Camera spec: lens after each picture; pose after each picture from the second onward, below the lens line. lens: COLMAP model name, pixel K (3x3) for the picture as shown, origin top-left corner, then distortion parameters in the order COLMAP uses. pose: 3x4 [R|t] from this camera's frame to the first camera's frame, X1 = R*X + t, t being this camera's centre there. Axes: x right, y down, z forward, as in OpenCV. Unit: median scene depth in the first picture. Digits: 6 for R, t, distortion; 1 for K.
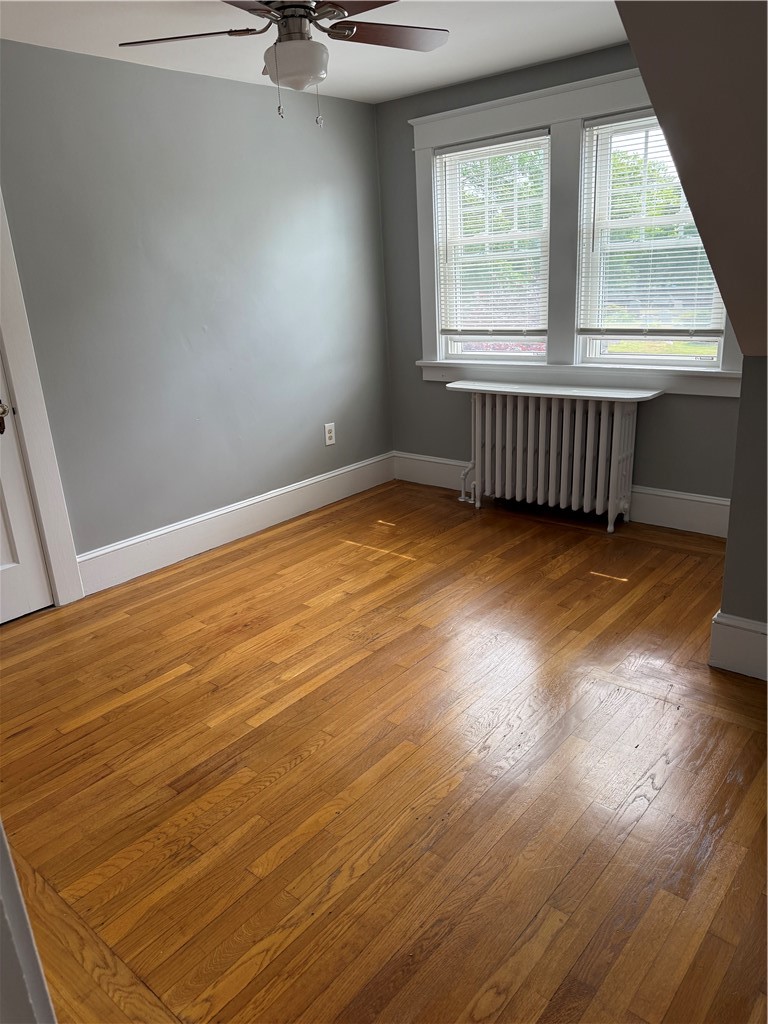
lens RADIAL K [[720.3, 0, 384.0], [0, 720.3, 512.0], [0, 0, 1]] dist [0.105550, -0.110842]
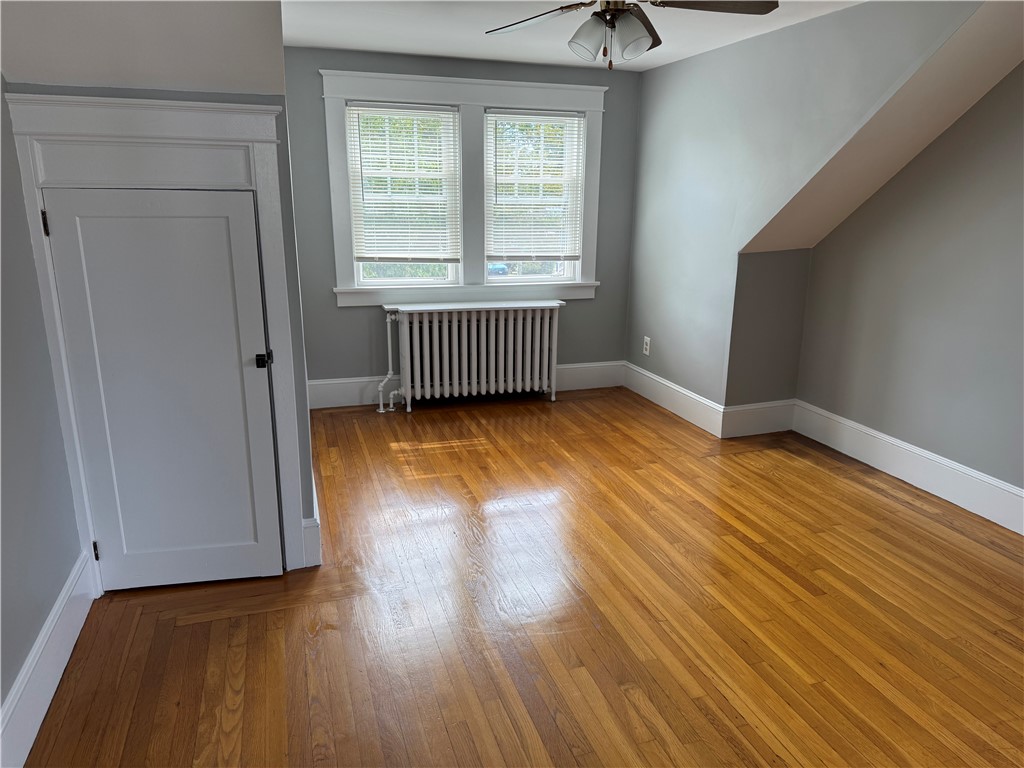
lens RADIAL K [[720.3, 0, 512.0], [0, 720.3, 384.0], [0, 0, 1]] dist [0.105550, -0.110842]
pose [[0.575602, -0.147154, 0.804381, -0.781367], [0.218965, 0.975490, 0.021769, -0.044560], [-0.787869, 0.163601, 0.593715, 0.217339]]
